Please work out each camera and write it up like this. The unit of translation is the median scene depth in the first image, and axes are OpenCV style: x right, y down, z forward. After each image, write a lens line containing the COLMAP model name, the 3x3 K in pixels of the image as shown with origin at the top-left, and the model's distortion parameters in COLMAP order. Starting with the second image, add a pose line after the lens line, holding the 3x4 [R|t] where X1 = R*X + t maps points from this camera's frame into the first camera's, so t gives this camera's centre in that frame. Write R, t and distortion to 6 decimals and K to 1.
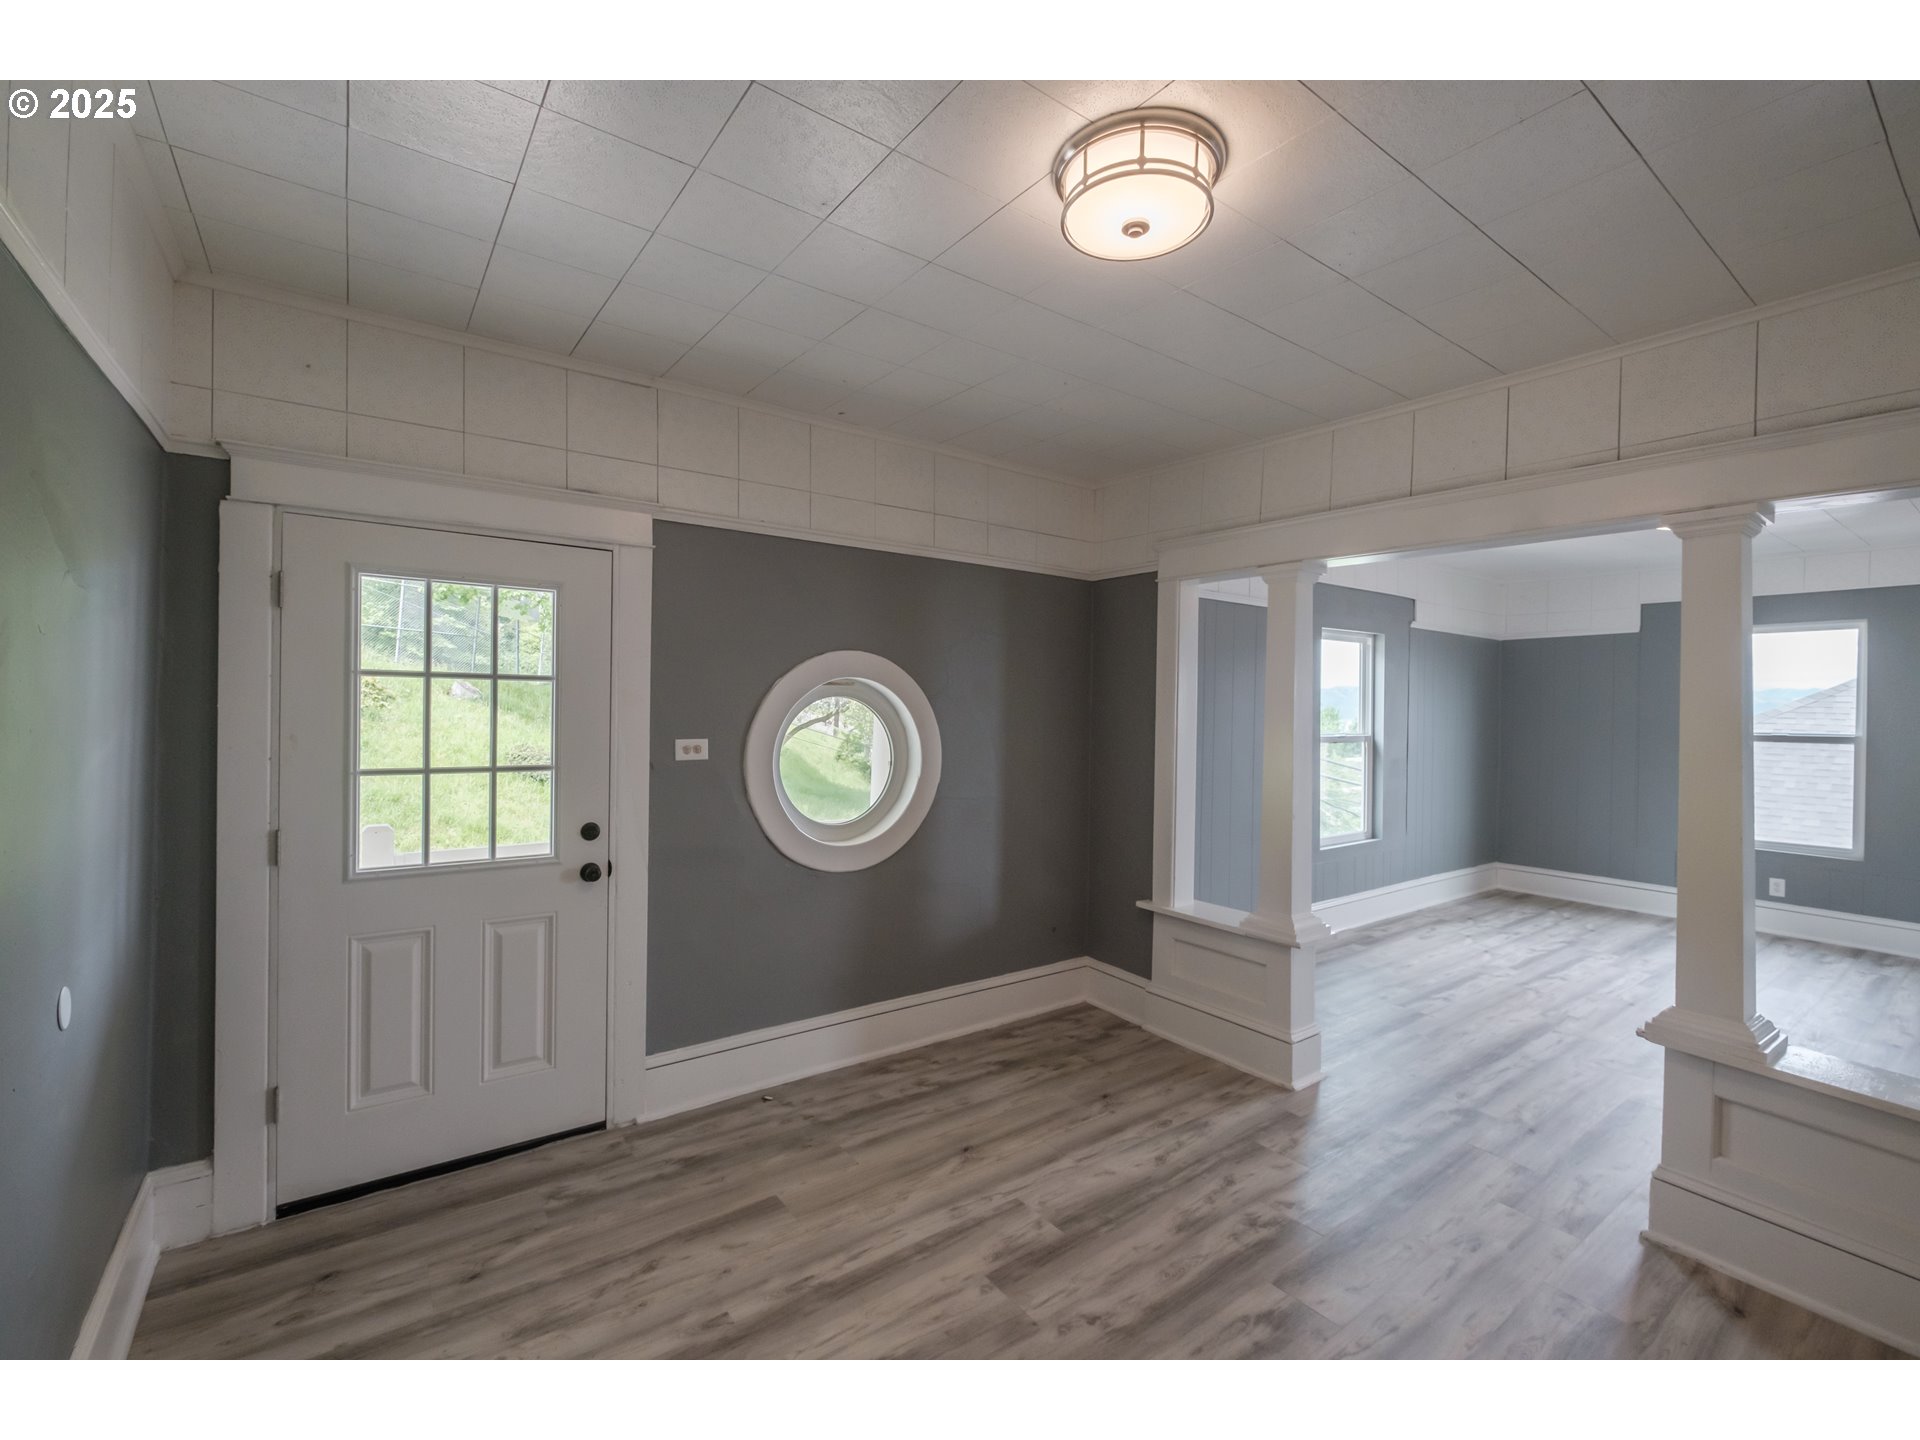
lens RADIAL K [[838.7, 0, 960.0], [0, 838.7, 720.0], [0, 0, 1]] dist [0.000536, 0.000439]
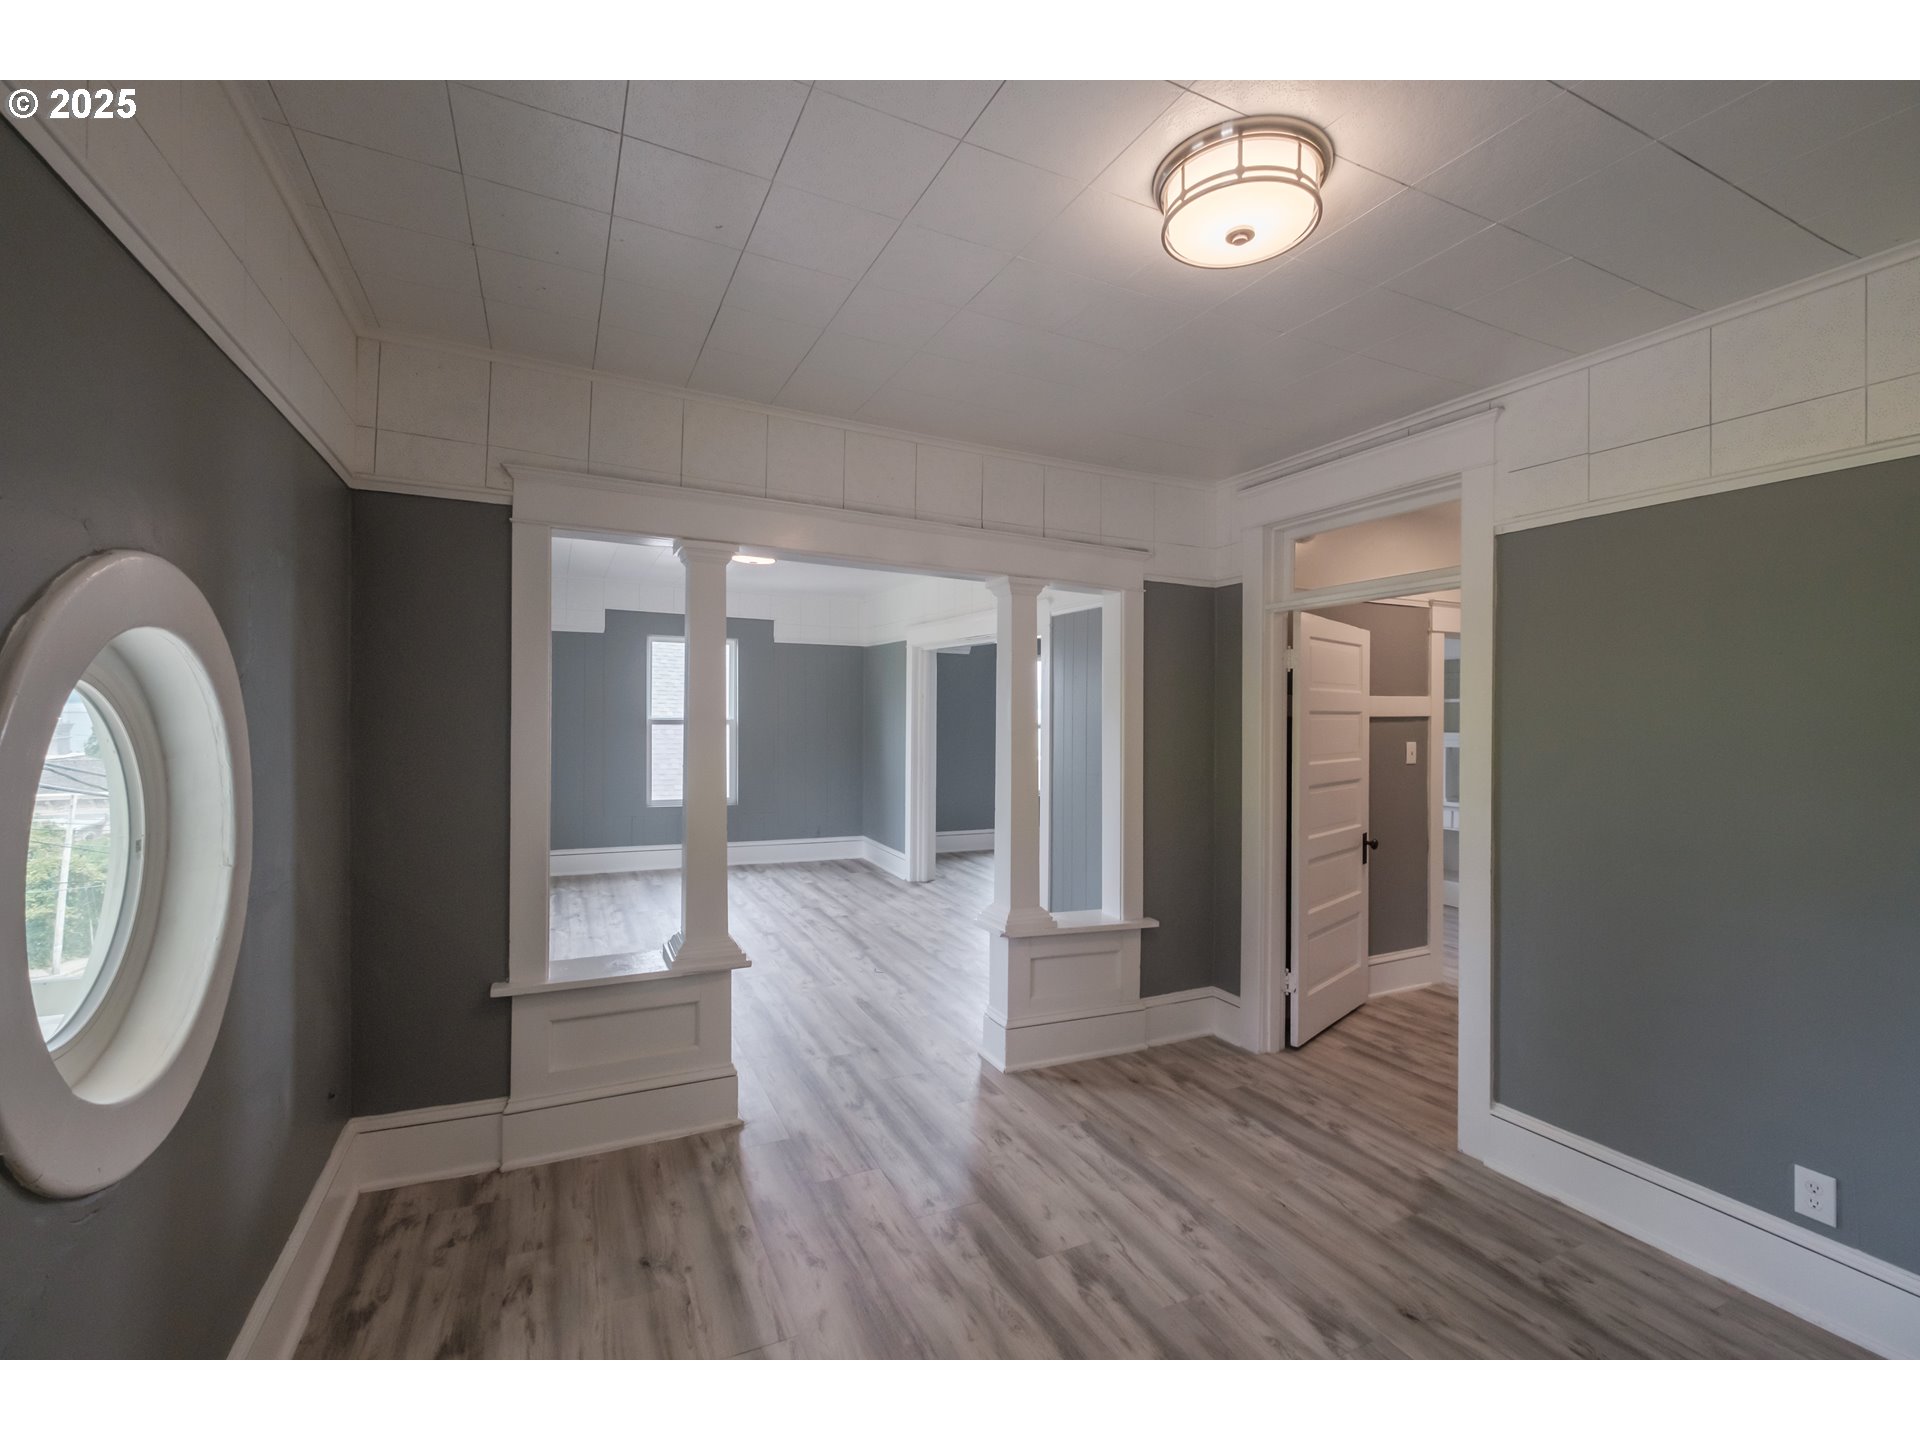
lens RADIAL K [[820.5, 0, 960.0], [0, 820.5, 720.0], [0, 0, 1]] dist [0.000969, -0.000055]
pose [[0.187722, -0.020838, 0.982001, -0.345113], [-0.001326, 0.999769, 0.021469, -0.014868], [-0.982221, -0.005332, 0.187651, 0.483233]]
